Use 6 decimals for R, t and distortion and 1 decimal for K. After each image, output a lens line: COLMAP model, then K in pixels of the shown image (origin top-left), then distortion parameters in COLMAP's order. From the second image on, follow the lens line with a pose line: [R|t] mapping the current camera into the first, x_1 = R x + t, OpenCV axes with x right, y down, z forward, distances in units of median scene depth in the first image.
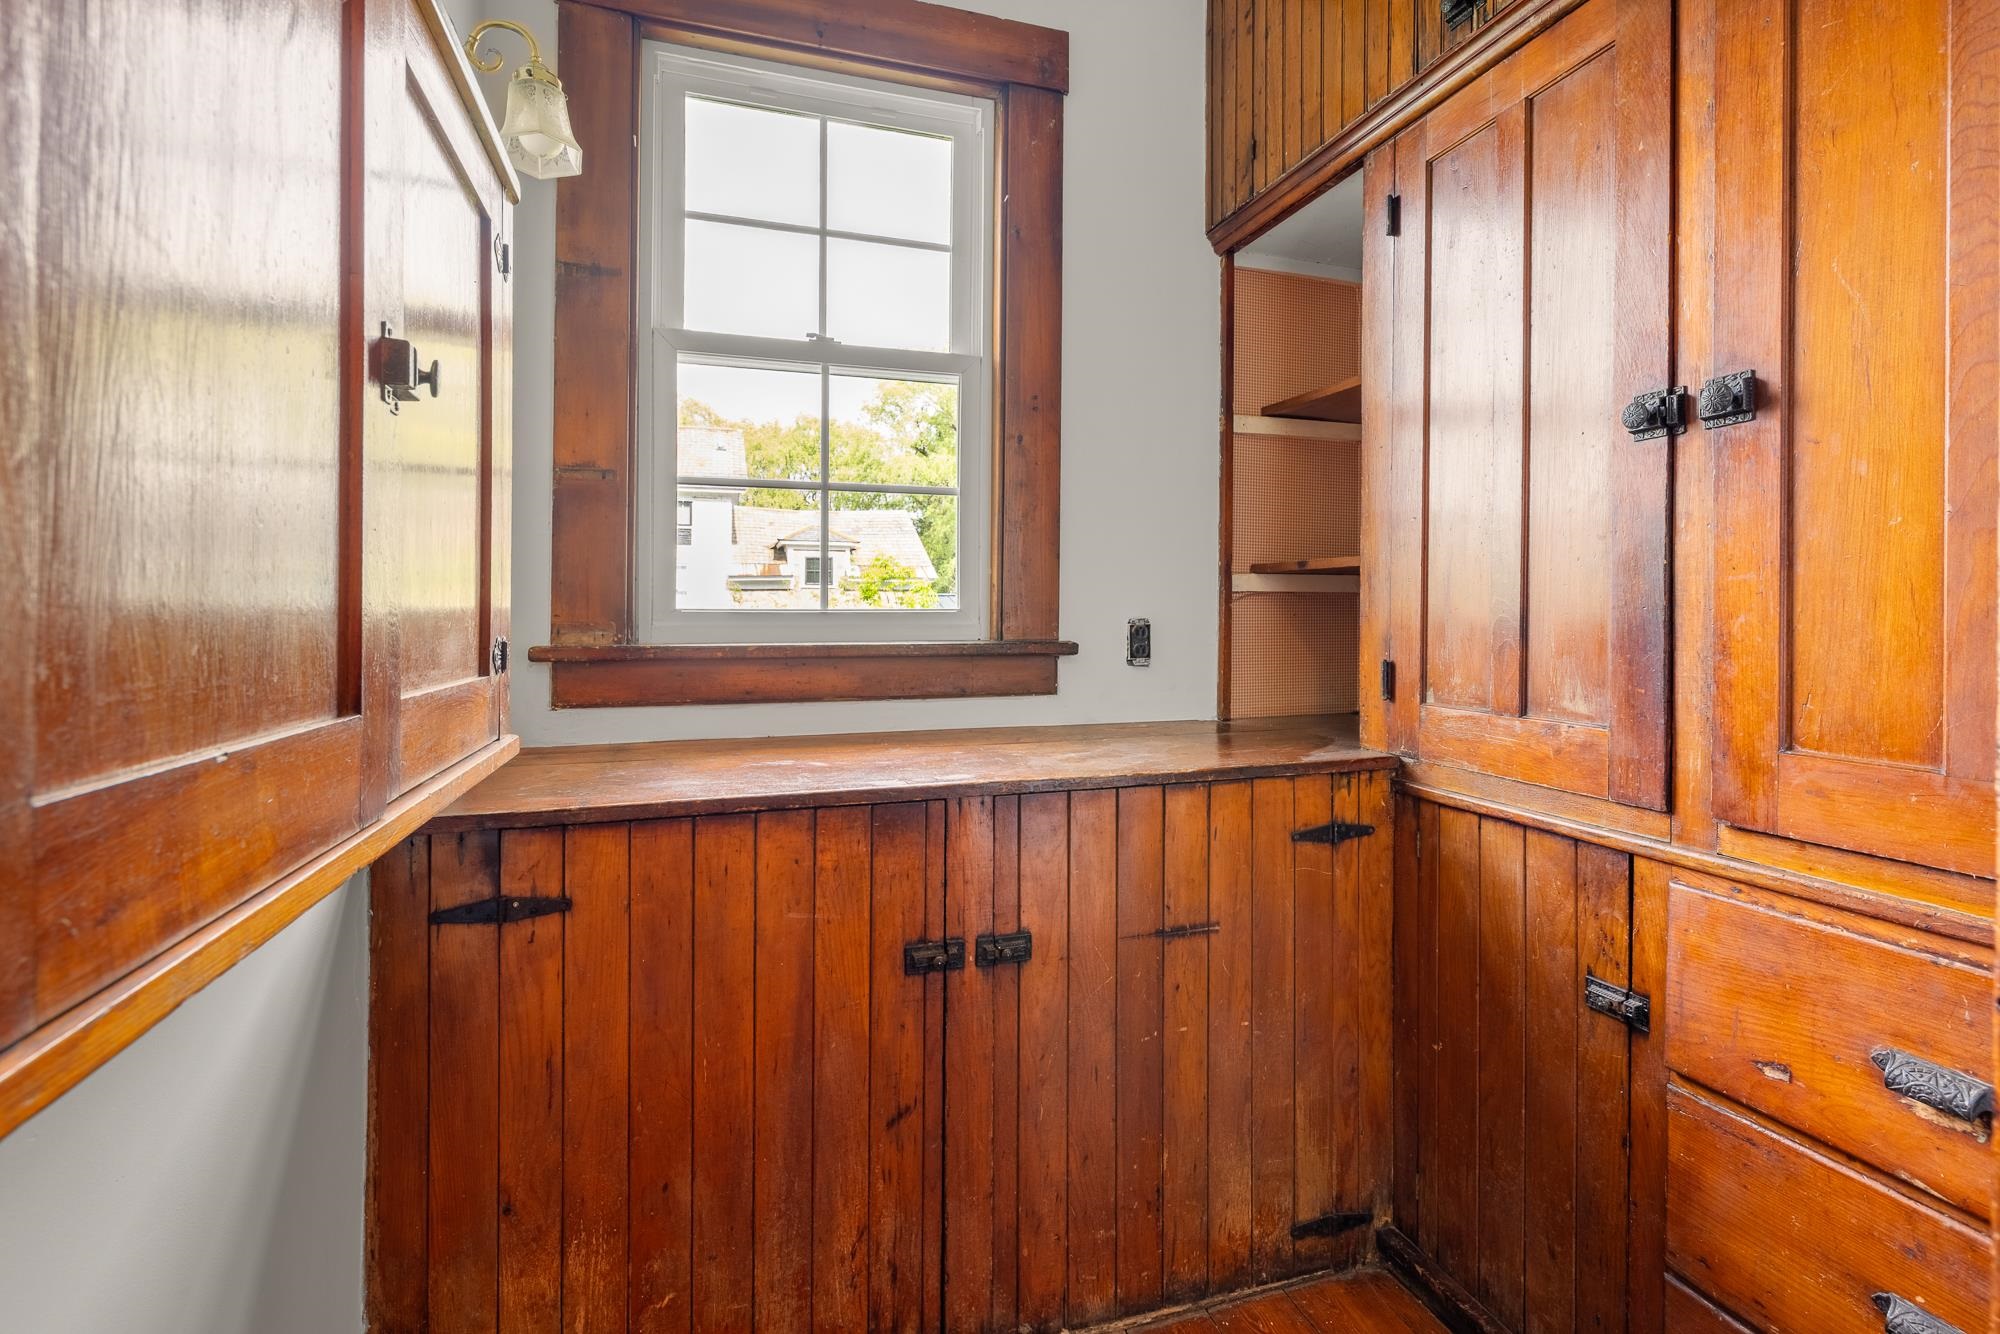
lens RADIAL K [[895.2, 0, 989.7], [0, 895.2, 611.9], [0, 0, 1]] dist [0.001539, -0.000082]
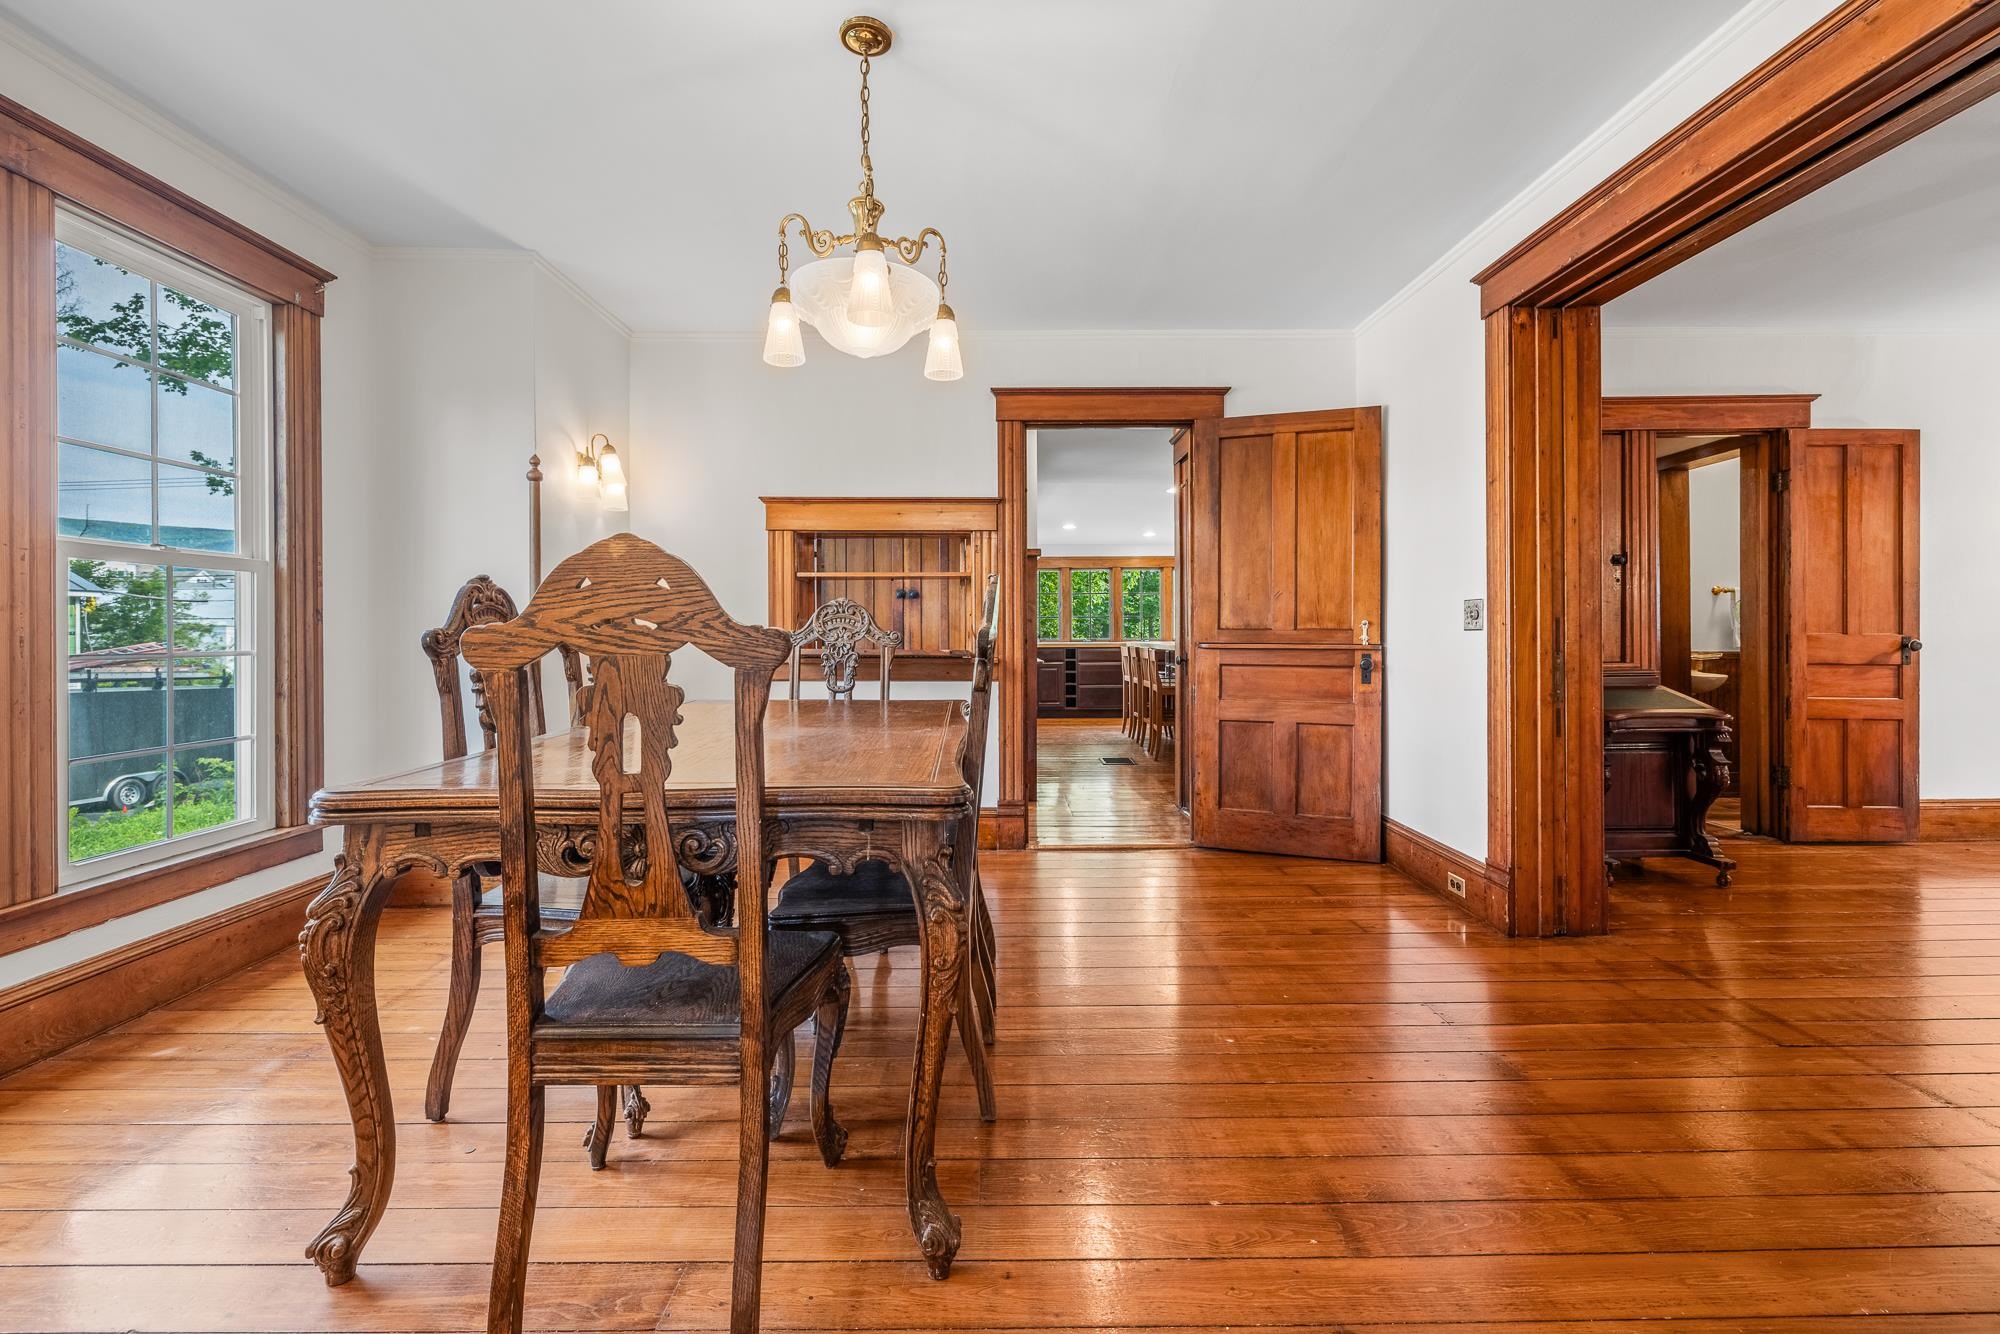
lens RADIAL K [[855.6, 0, 987.4], [0, 855.6, 638.7], [0, 0, 1]] dist [-0.000720, -0.000510]
pose [[0.282719, -0.008991, 0.959160, -3.631772], [-0.001115, 0.999952, 0.009702, 0.002403], [-0.959202, -0.003812, 0.282696, -0.889920]]
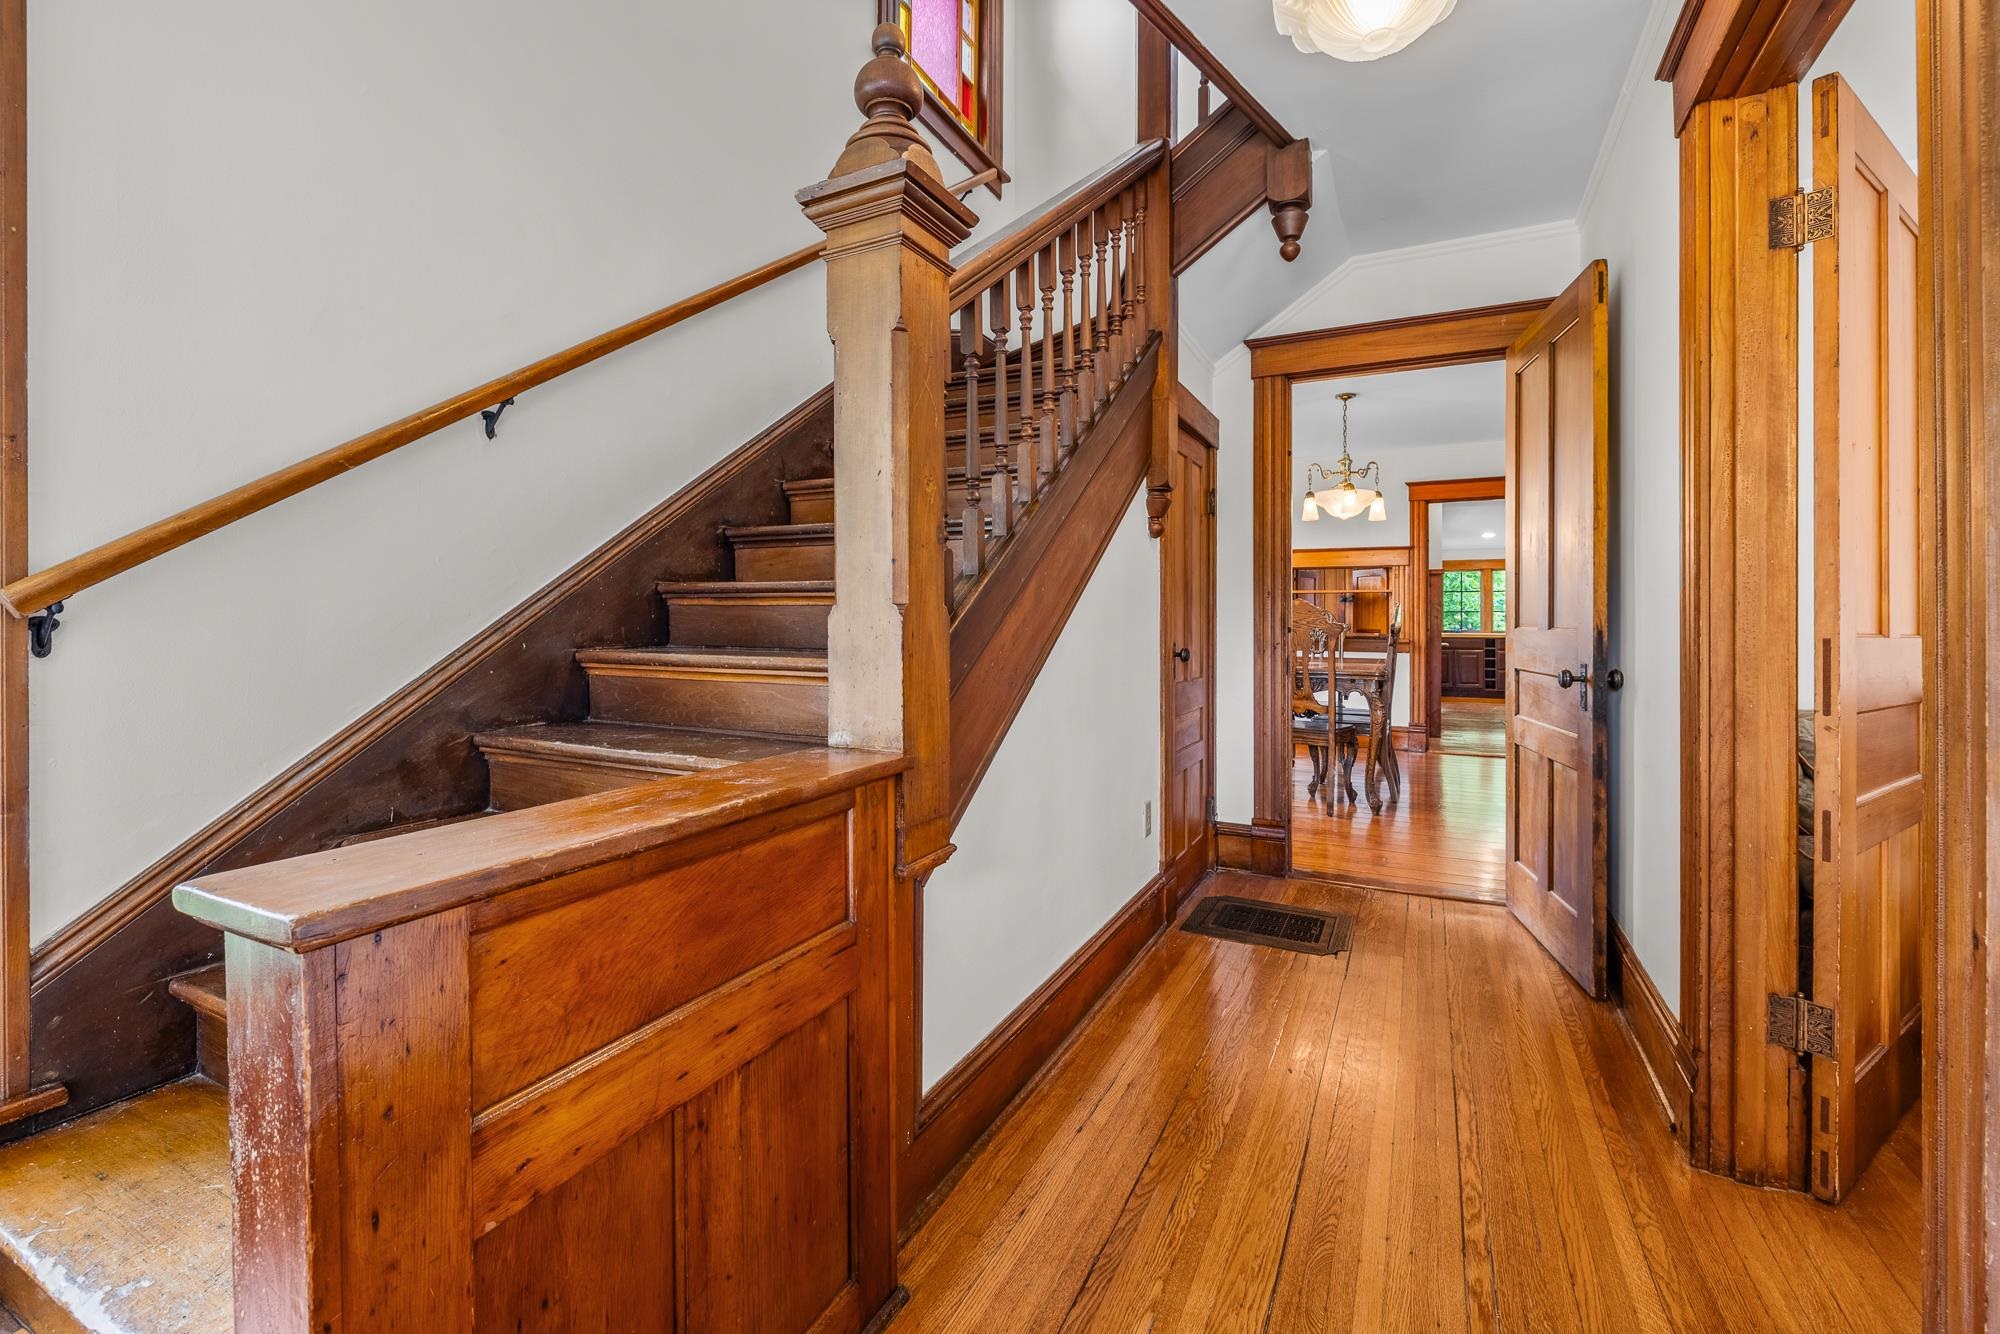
lens RADIAL K [[863.3, 0, 994.0], [0, 863.3, 634.6], [0, 0, 1]] dist [0.000166, -0.000160]
pose [[0.679928, -0.009849, 0.733213, -6.433785], [-0.001079, 0.999895, 0.014432, -0.005200], [-0.733278, -0.010604, 0.679846, -1.838977]]
